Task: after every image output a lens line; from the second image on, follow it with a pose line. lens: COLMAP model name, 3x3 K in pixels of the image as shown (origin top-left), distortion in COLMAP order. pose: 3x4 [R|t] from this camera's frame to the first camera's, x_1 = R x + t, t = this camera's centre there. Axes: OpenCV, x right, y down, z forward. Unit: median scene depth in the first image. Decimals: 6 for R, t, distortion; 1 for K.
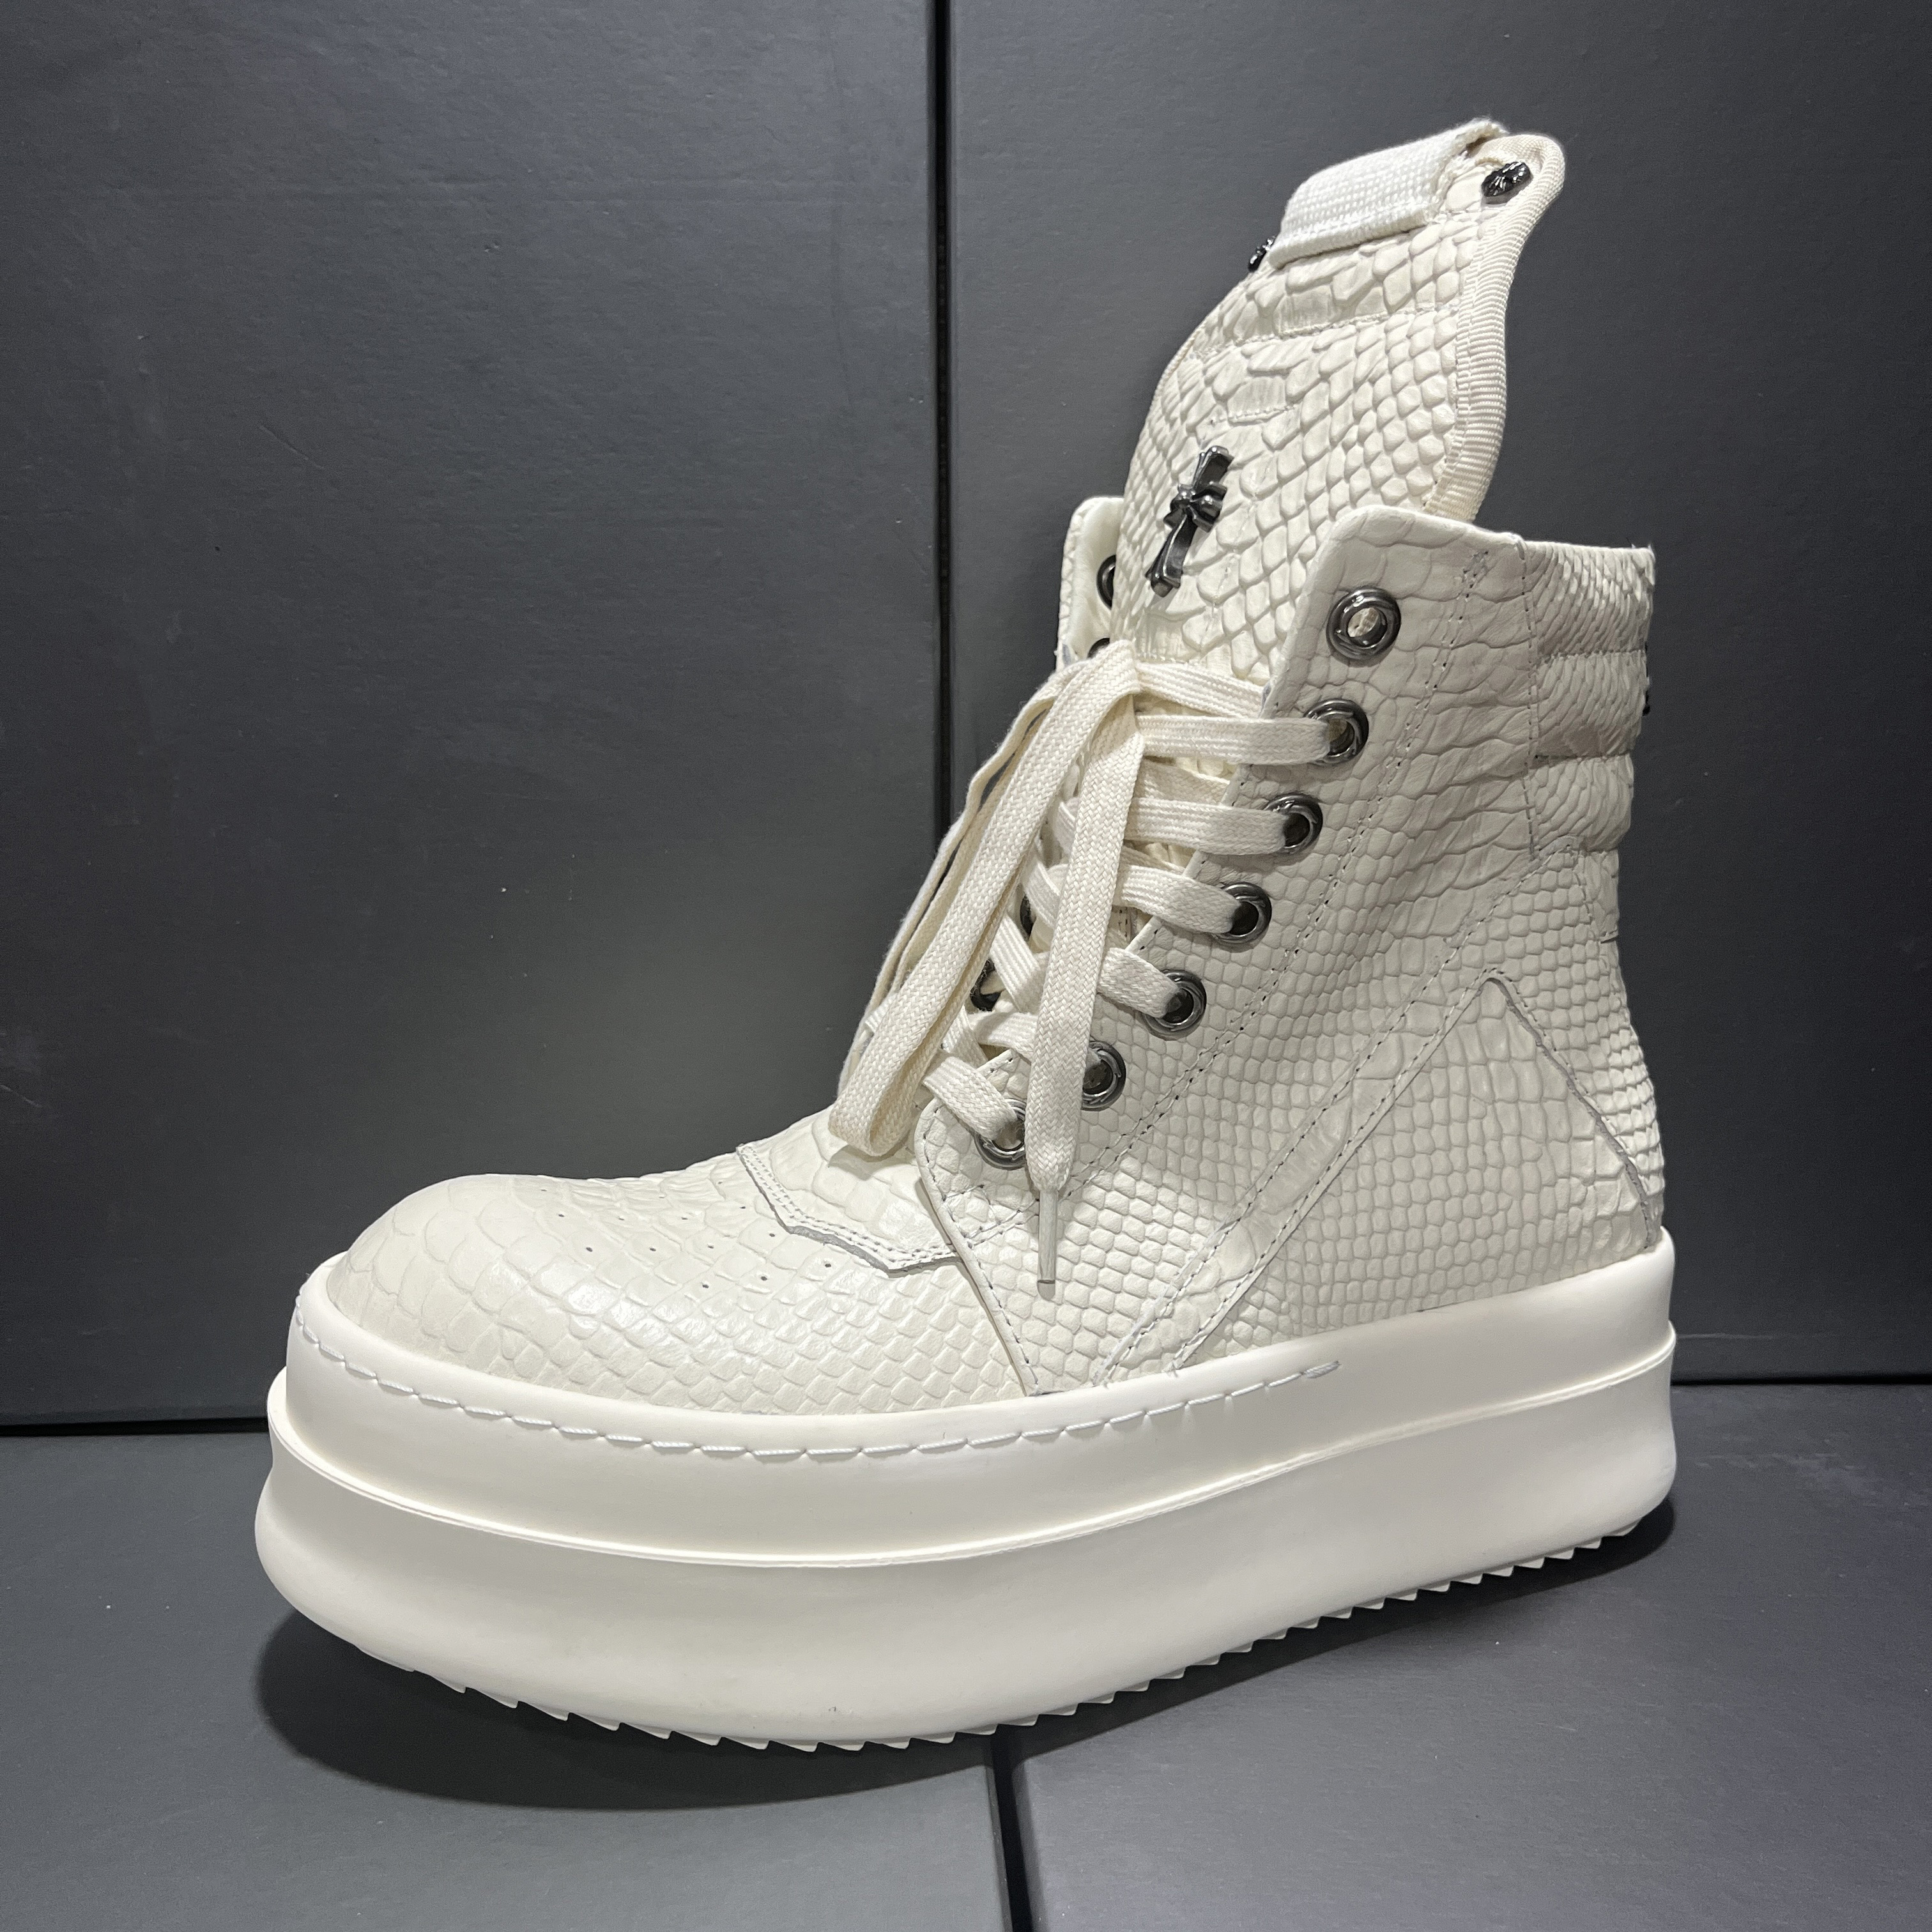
lens RADIAL K [[1987.7, 0, 966.0], [0, 1987.7, 966.0], [0, 0, 1]] dist [0.142354, -0.580748]
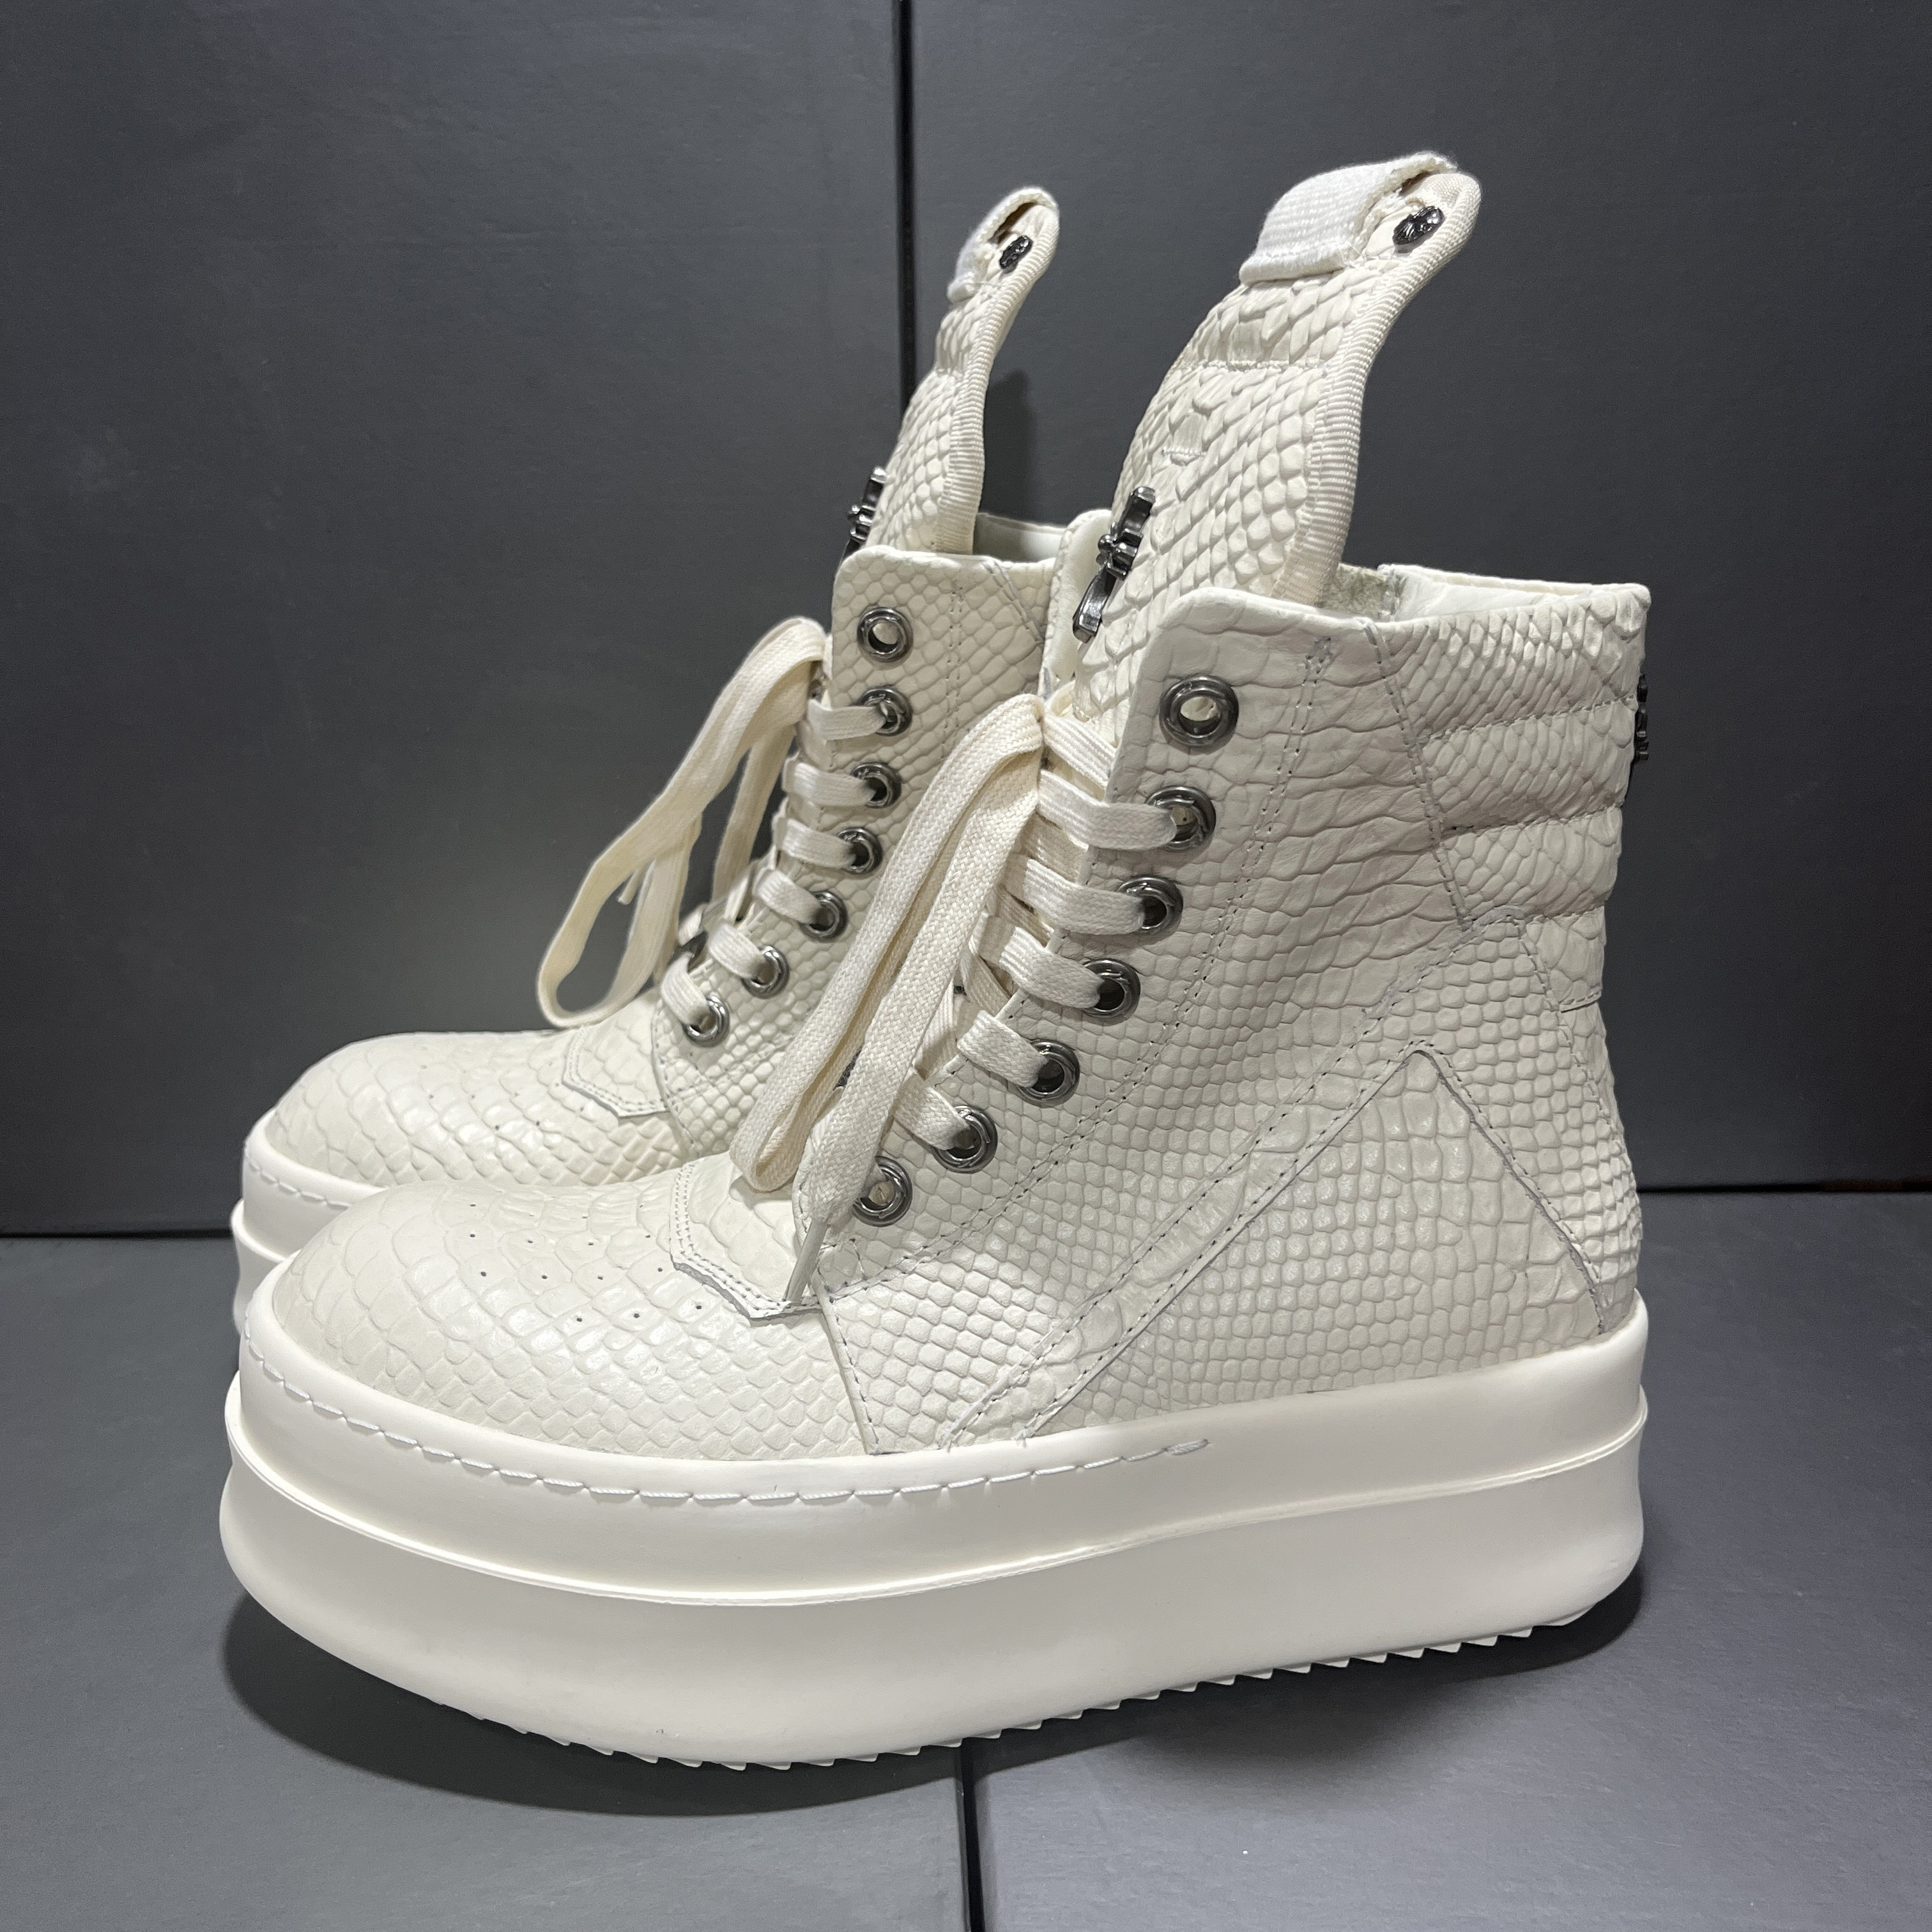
lens RADIAL K [[1987.7, 0, 966.0], [0, 1987.7, 966.0], [0, 0, 1]] dist [0.142354, -0.580748]
pose [[0.975313, 0.048864, -0.215351, 0.274180], [-0.031322, 0.995962, 0.084133, -0.115029], [0.218592, -0.075311, 0.972906, 0.034126]]
